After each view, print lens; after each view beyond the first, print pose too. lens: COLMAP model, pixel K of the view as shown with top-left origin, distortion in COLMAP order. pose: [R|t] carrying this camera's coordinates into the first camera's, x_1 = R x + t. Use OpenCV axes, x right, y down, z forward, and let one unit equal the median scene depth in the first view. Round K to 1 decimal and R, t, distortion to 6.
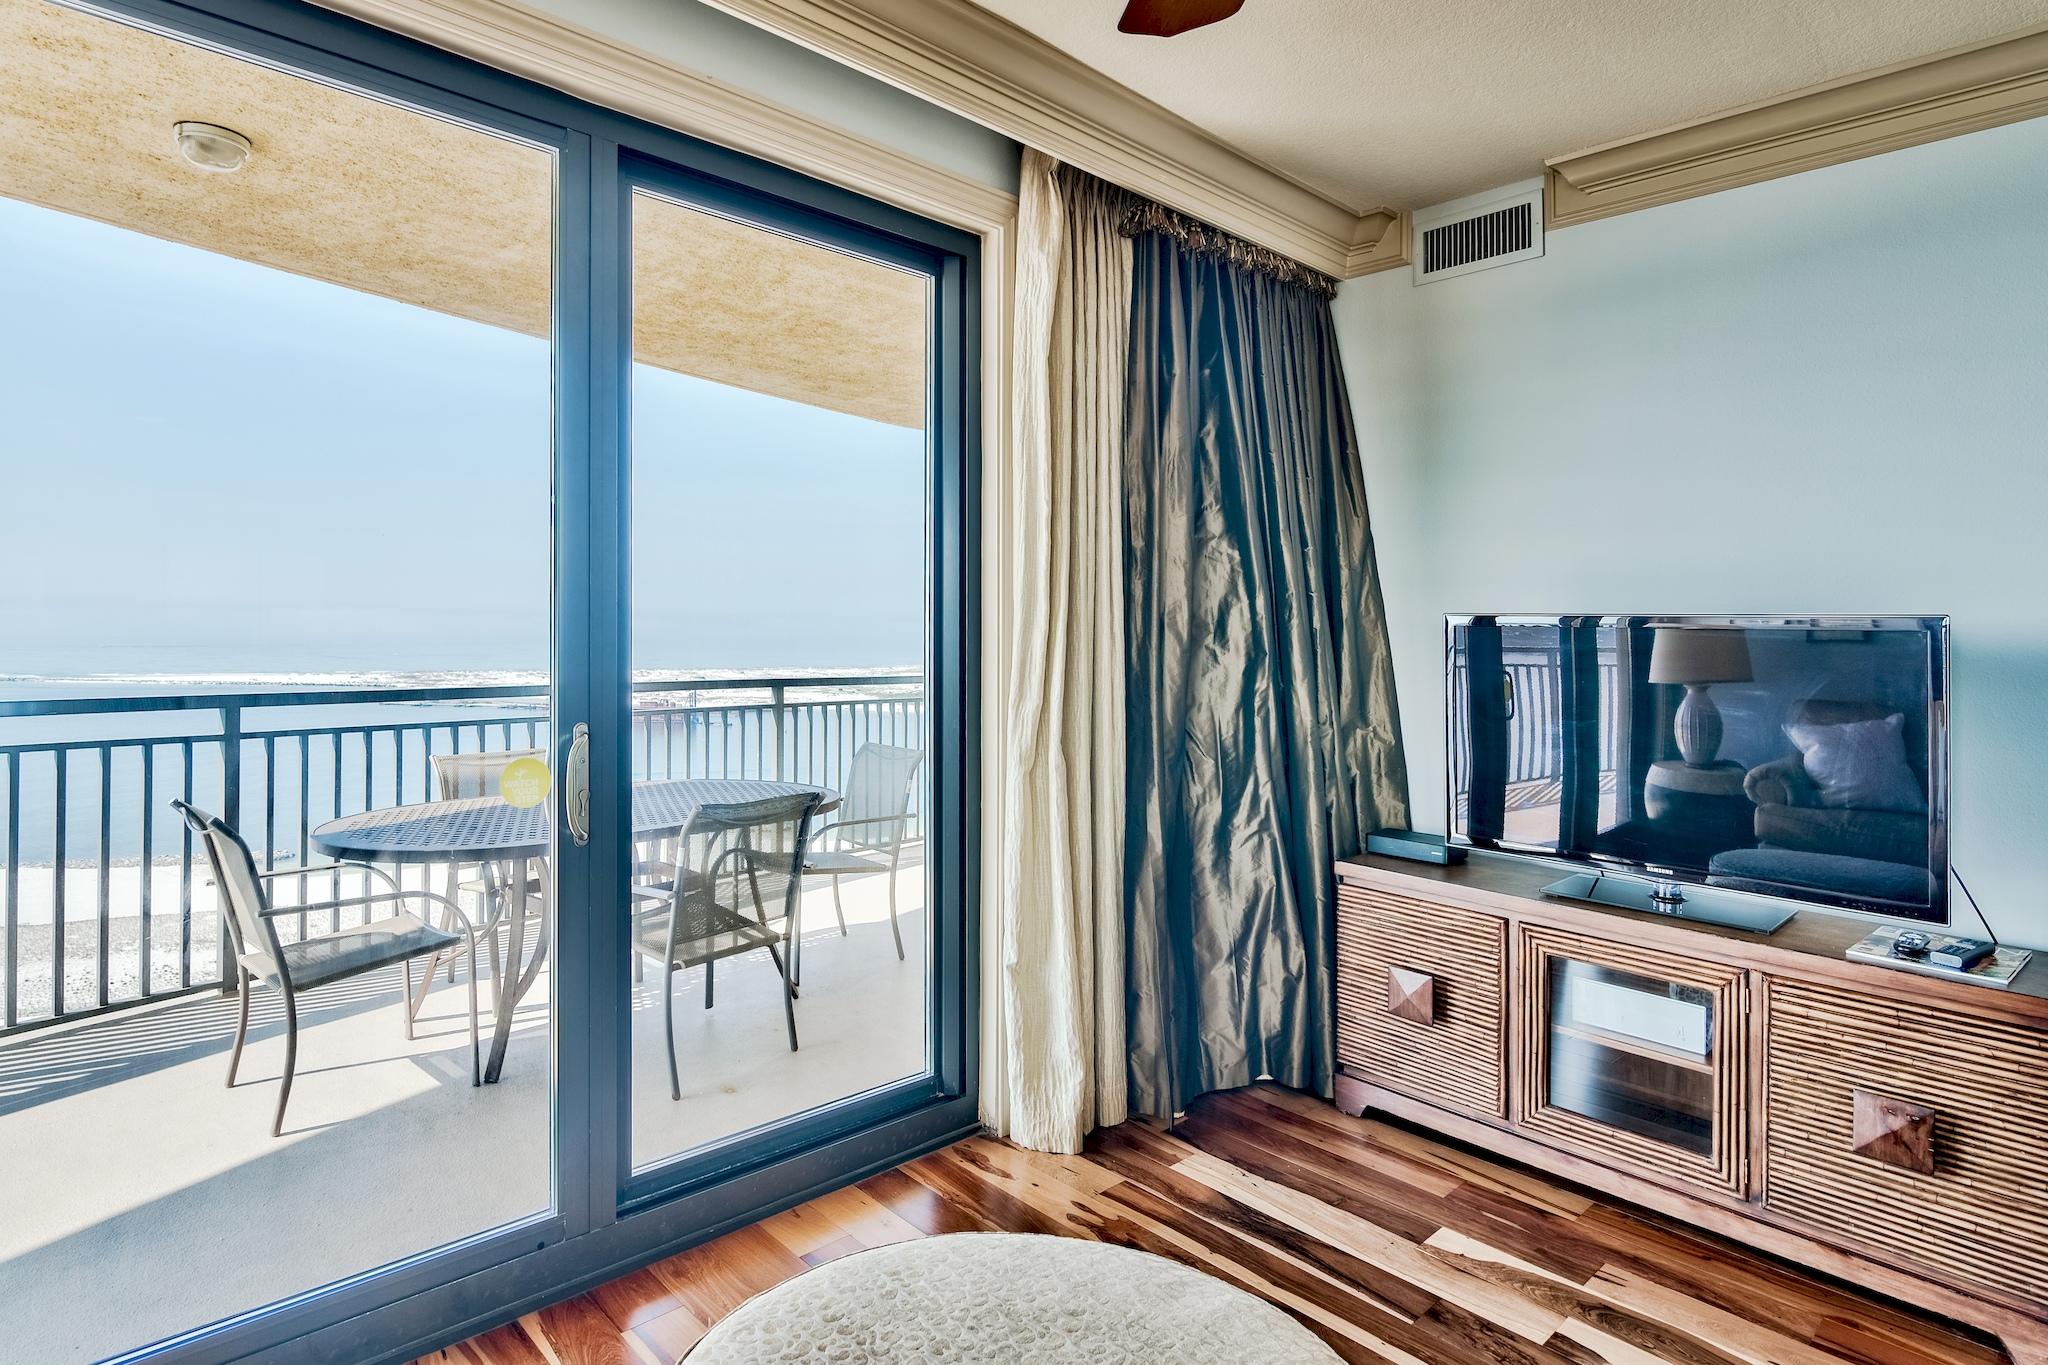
lens RADIAL K [[1007.1, 0, 1124.1], [0, 1007.1, 718.8], [0, 0, 1]] dist [-0.001284, -0.002438]
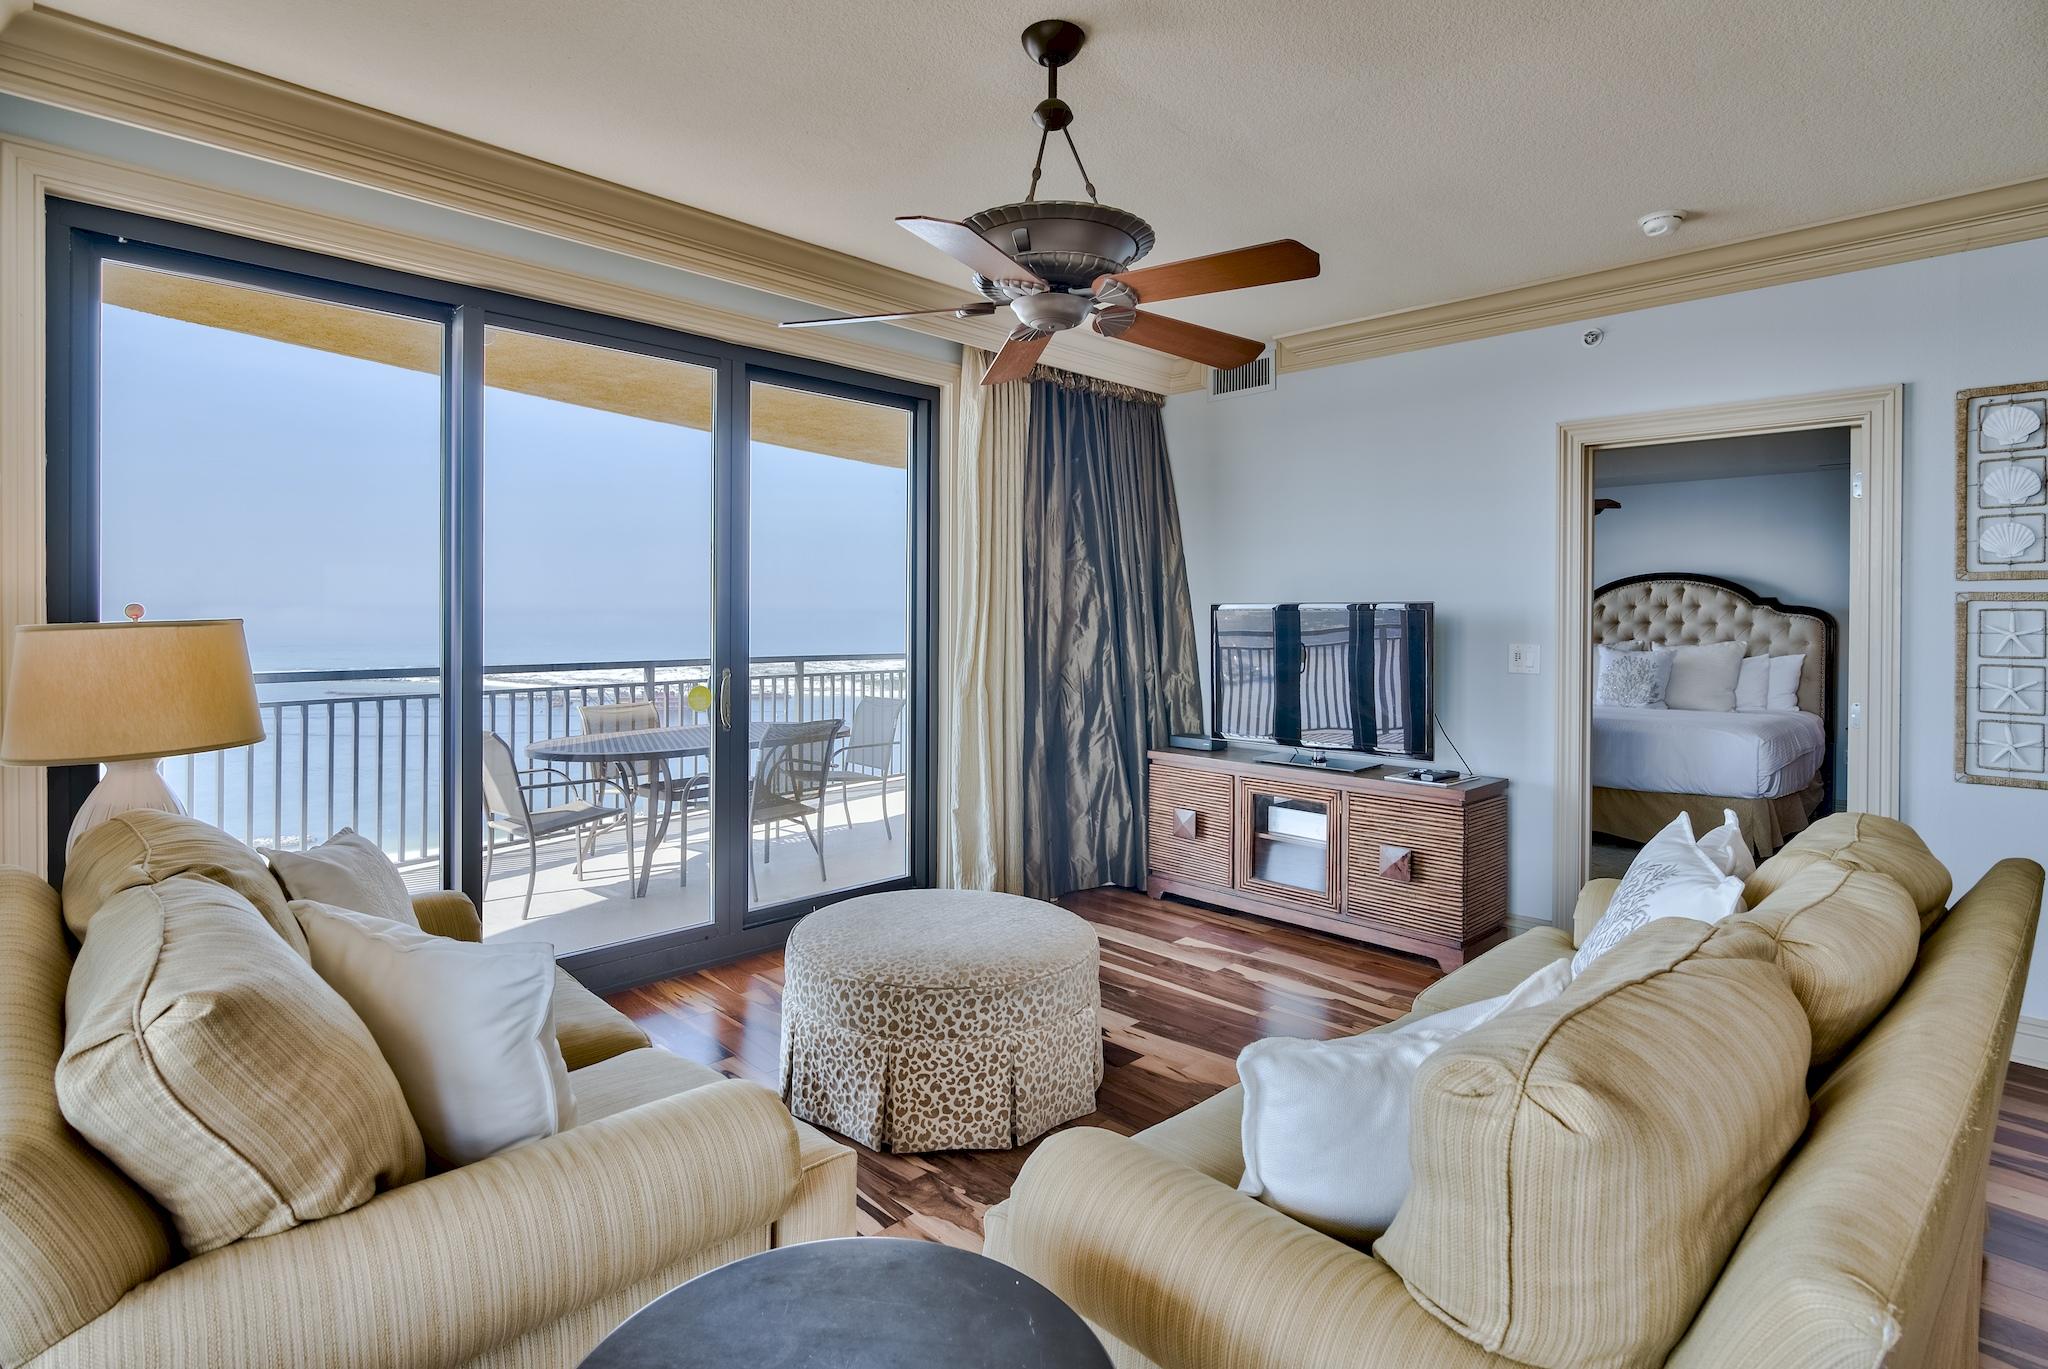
lens RADIAL K [[1007.1, 0, 1074.8], [0, 1007.1, 618.3], [0, 0, 1]] dist [-0.001284, -0.002438]
pose [[0.999534, -0.012359, -0.027914, 0.132716], [0.009800, 0.995891, -0.090029, 0.068961], [0.028912, 0.089714, 0.995548, -0.679098]]
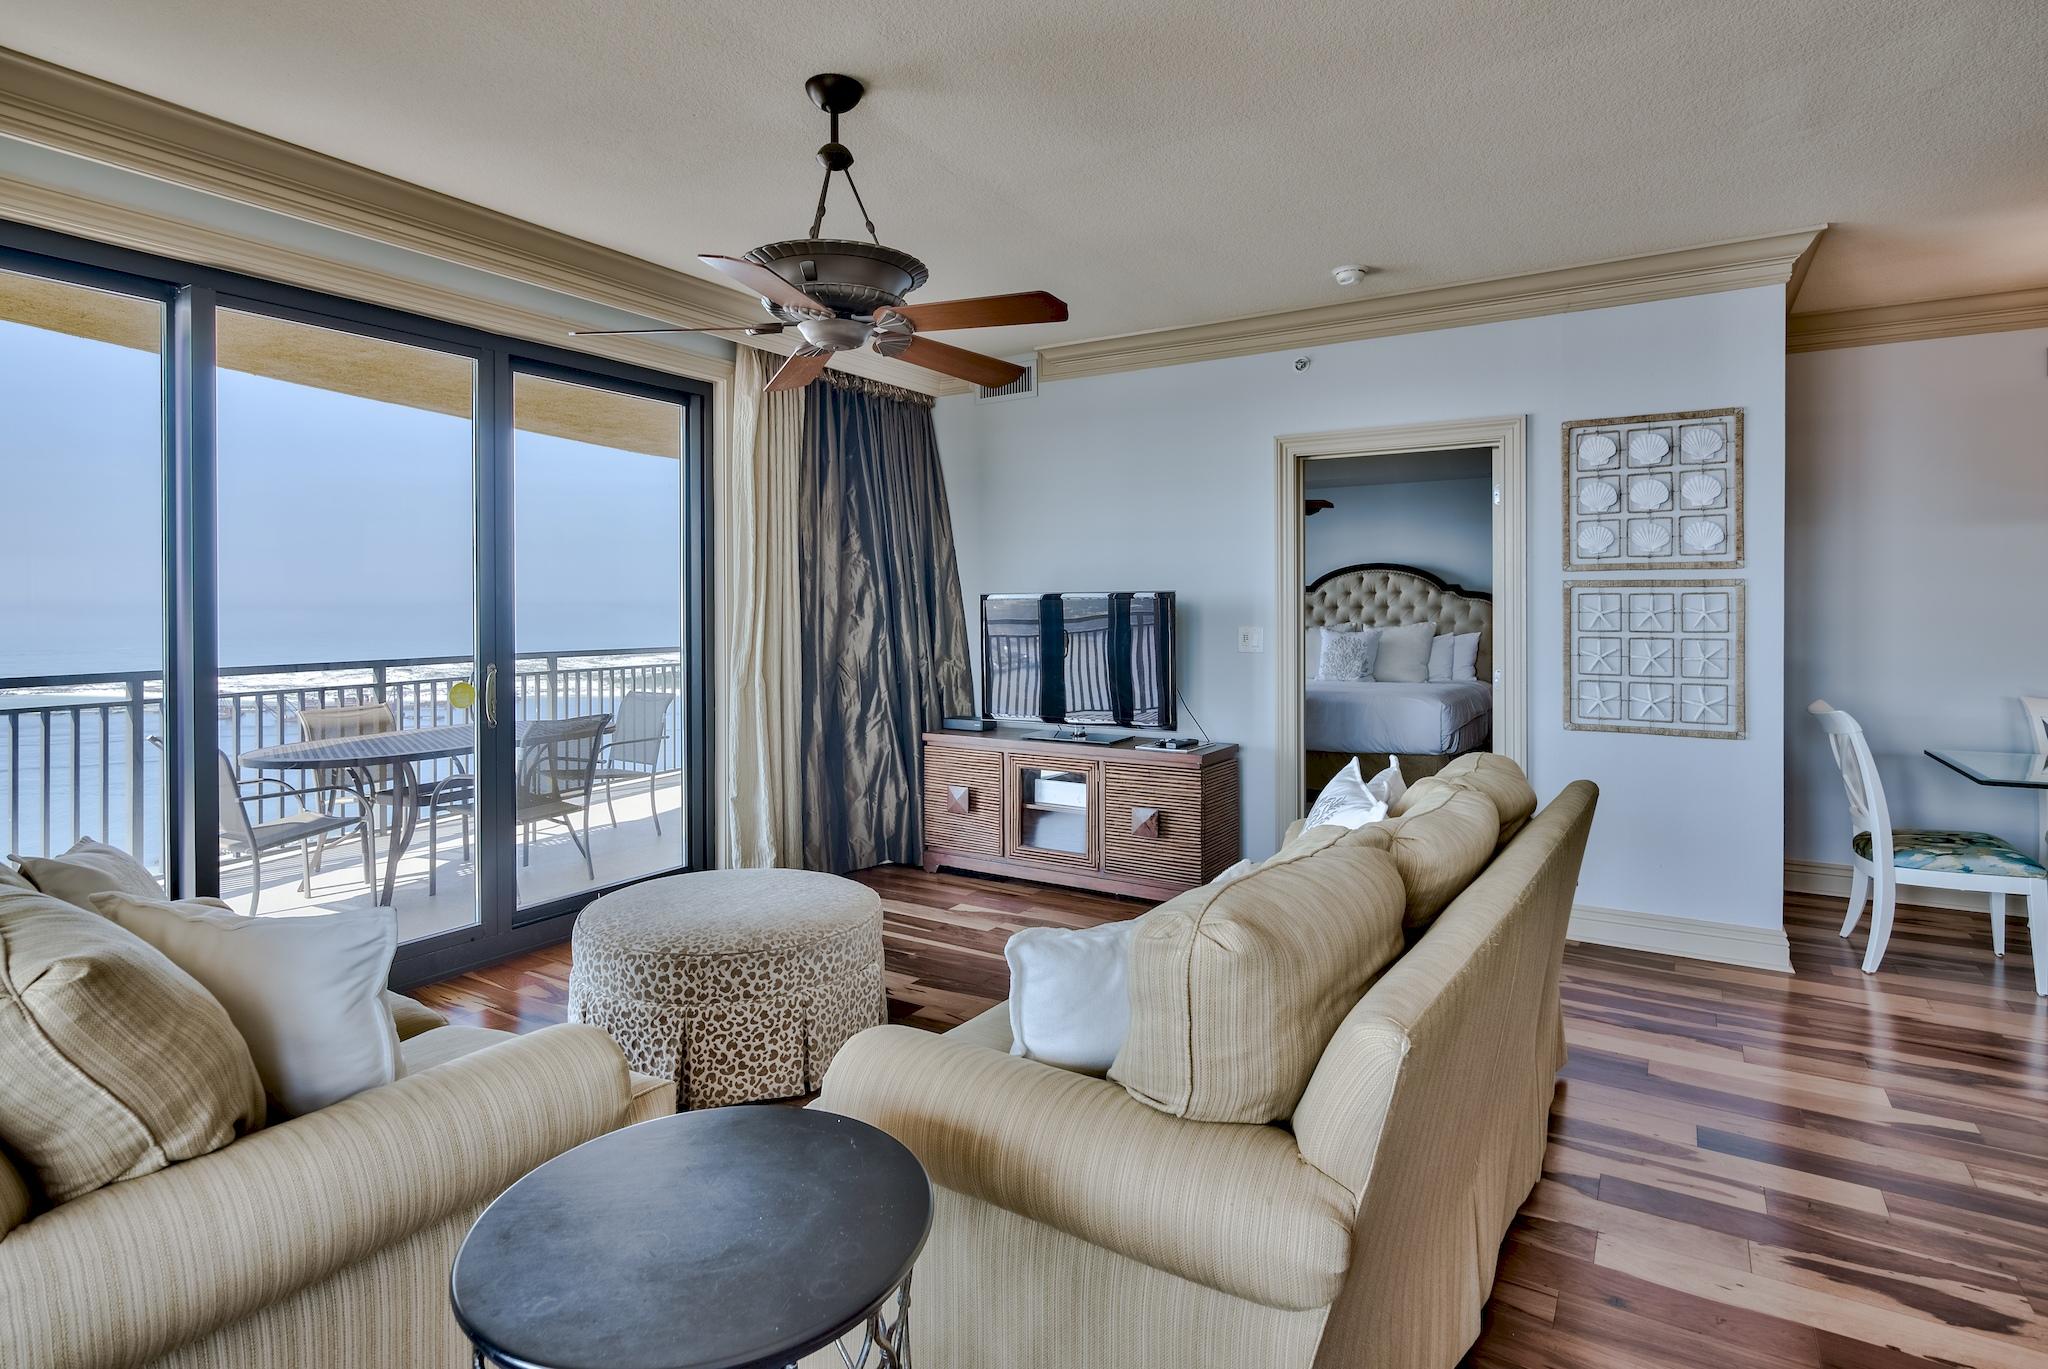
lens RADIAL K [[1007.1, 0, 1059.7], [0, 1007.1, 595.5], [0, 0, 1]] dist [-0.001284, -0.002438]
pose [[0.982577, -0.021520, 0.184608, 0.120019], [0.039999, 0.994484, -0.096966, 0.078752], [-0.181503, 0.102660, 0.978017, -0.791173]]
